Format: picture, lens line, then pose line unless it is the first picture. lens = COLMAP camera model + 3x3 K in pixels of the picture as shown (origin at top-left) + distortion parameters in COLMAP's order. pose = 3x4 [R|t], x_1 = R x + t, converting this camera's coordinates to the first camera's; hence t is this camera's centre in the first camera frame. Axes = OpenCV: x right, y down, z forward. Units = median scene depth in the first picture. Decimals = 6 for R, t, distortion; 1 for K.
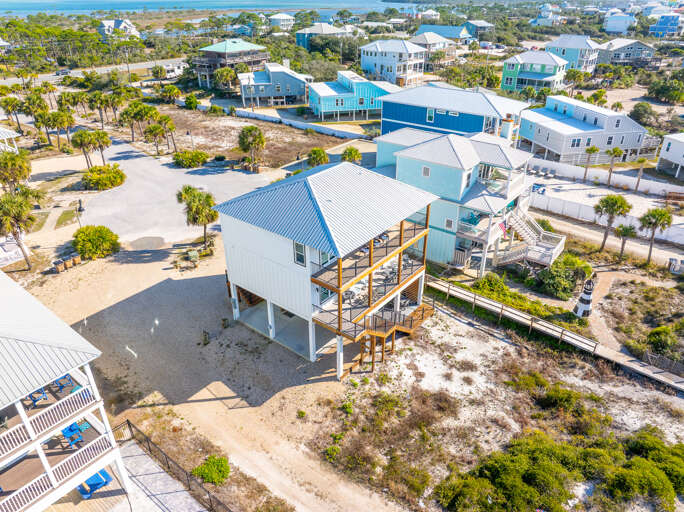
lens RADIAL K [[478.9, 0, 342.0], [0, 478.9, 256.0], [0, 0, 1]] dist [-0.037693, 0.002898]
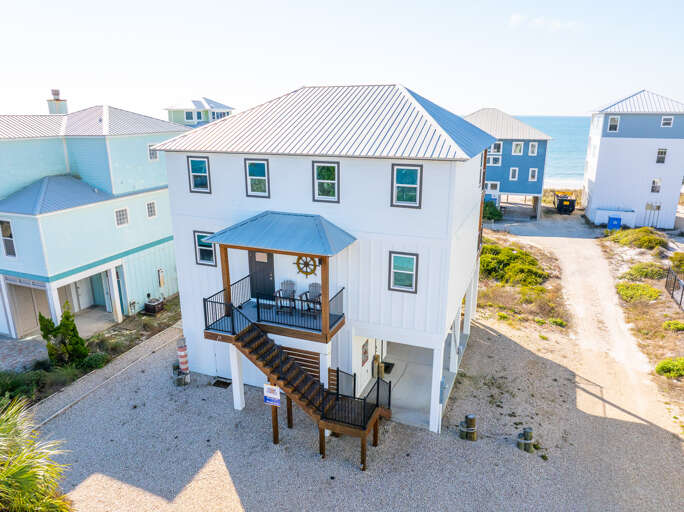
lens RADIAL K [[482.0, 0, 350.3], [0, 482.0, 255.8], [0, 0, 1]] dist [-0.035394, 0.000409]
pose [[-0.303366, -0.265522, 0.915132, -0.472436], [0.459077, 0.800856, 0.384549, -0.175675], [-0.834995, 0.536775, -0.121058, 0.861639]]
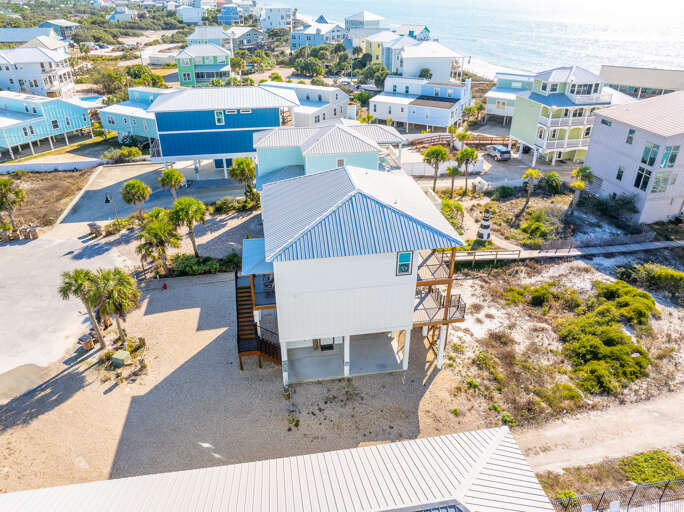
lens RADIAL K [[478.9, 0, 342.0], [0, 478.9, 256.0], [0, 0, 1]] dist [-0.037693, 0.002898]
pose [[0.673761, -0.360759, 0.644902, -0.507223], [0.355135, 0.923417, 0.145534, -0.131335], [-0.648016, 0.130972, 0.750281, 0.239494]]
